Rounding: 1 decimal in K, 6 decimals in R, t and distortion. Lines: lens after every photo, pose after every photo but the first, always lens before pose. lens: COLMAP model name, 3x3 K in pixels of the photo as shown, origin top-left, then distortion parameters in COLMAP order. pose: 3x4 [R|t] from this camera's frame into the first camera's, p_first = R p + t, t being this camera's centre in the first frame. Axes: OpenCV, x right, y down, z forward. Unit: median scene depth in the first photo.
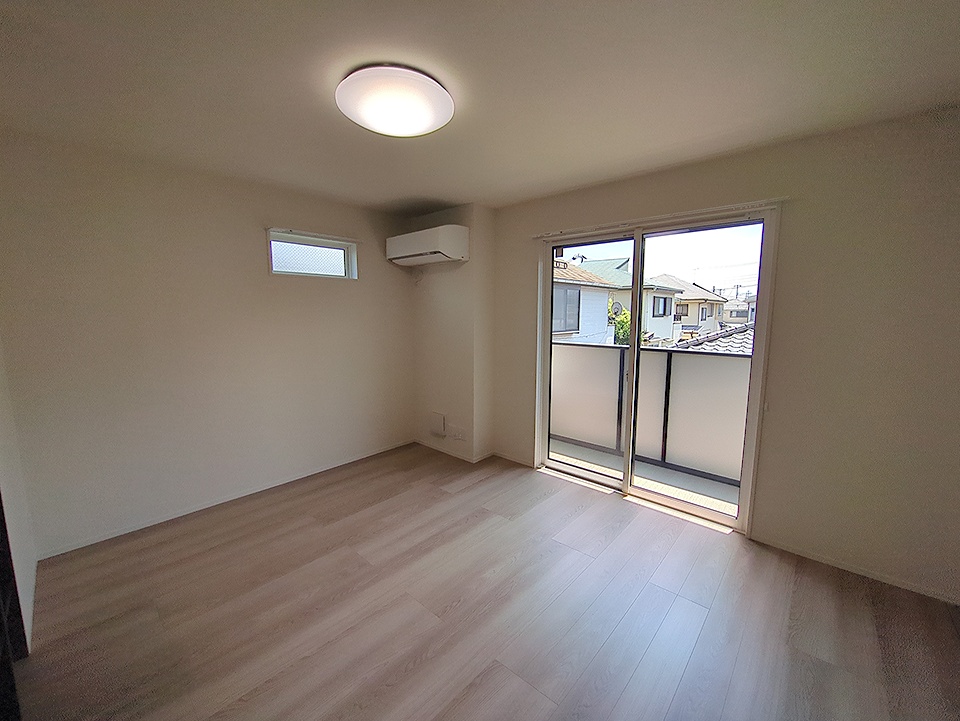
lens RADIAL K [[380.8, 0, 476.5], [0, 380.8, 354.8], [0, 0, 1]] dist [0.000400, 0.000678]
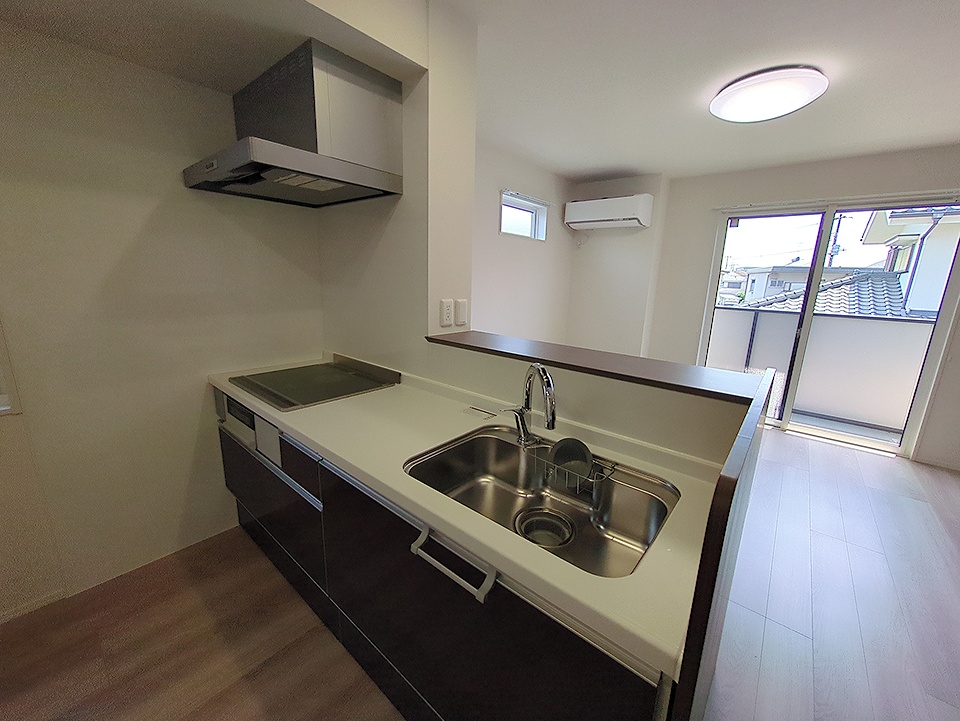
lens RADIAL K [[380.8, 0, 479.2], [0, 380.8, 360.4], [0, 0, 1]] dist [0.000400, 0.000678]
pose [[0.998149, 0.019502, 0.057601, -0.530913], [-0.025615, 0.993890, 0.107366, 0.029861], [-0.055155, -0.108643, 0.992550, -0.107315]]
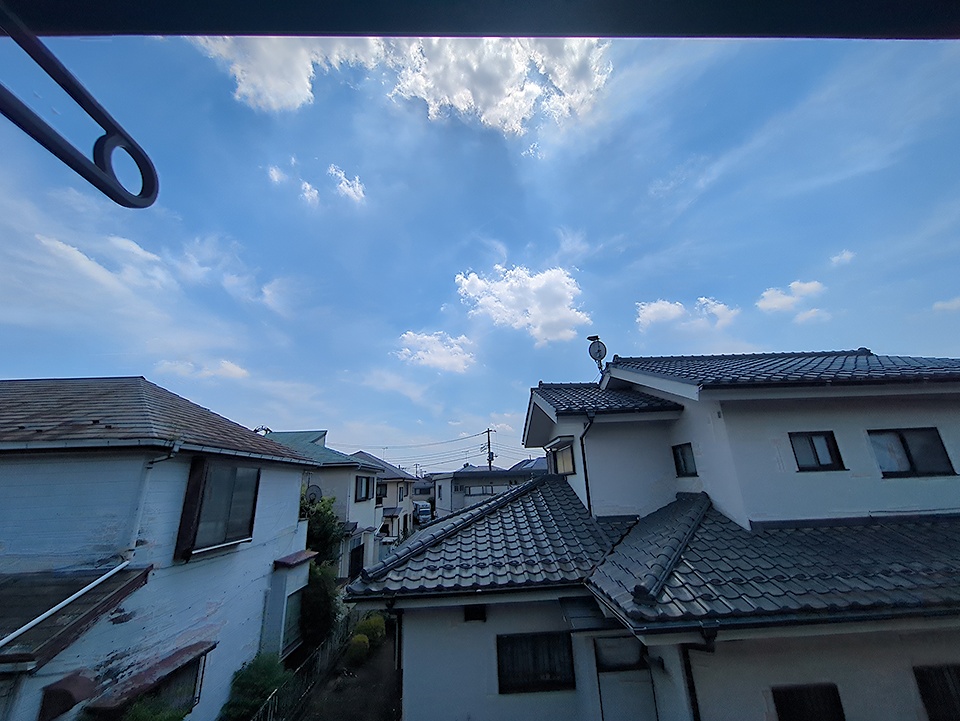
lens RADIAL K [[380.8, 0, 479.5], [0, 380.8, 361.8], [0, 0, 1]] dist [0.000400, 0.000678]
pose [[0.719821, 0.186545, 0.668625, 0.245716], [0.117003, 0.916828, -0.381754, -0.149011], [-0.684229, 0.353026, 0.638125, 0.891531]]
